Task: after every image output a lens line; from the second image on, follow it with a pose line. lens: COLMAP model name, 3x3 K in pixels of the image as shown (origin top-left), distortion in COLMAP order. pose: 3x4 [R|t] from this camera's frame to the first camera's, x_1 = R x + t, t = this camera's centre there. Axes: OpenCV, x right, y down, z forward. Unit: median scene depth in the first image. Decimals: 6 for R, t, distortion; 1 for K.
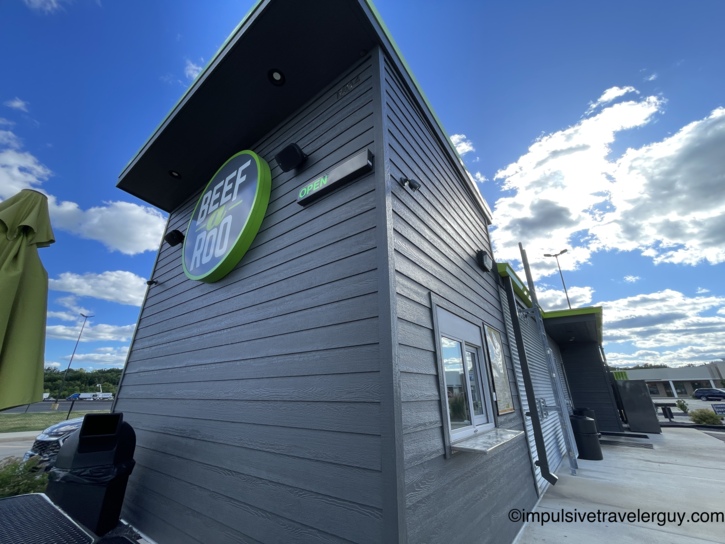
lens RADIAL K [[291.8, 0, 362.5], [0, 291.8, 272.0], [0, 0, 1]] dist [-0.000016, -0.000004]
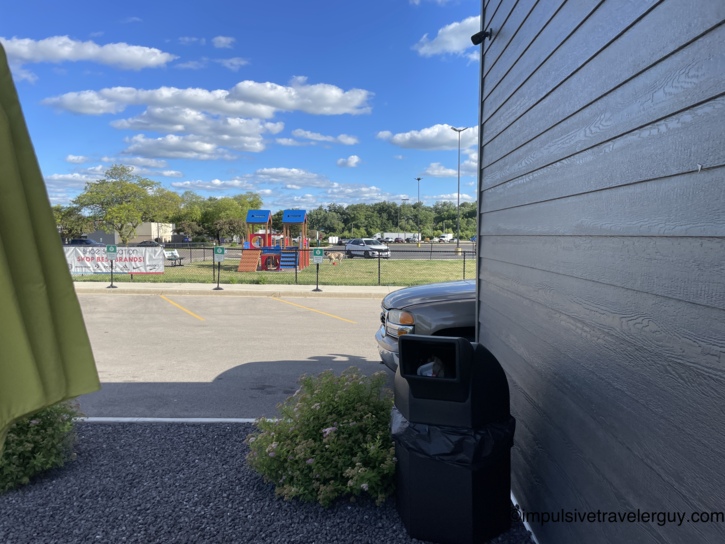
lens RADIAL K [[551.9, 0, 362.5], [0, 551.9, 272.0], [0, 0, 1]] dist [0.005860, 0.004193]
pose [[0.584266, 0.066243, -0.808854, -0.145630], [0.301019, 0.907880, 0.291791, 0.061680], [0.753671, -0.413964, 0.510503, 0.312825]]
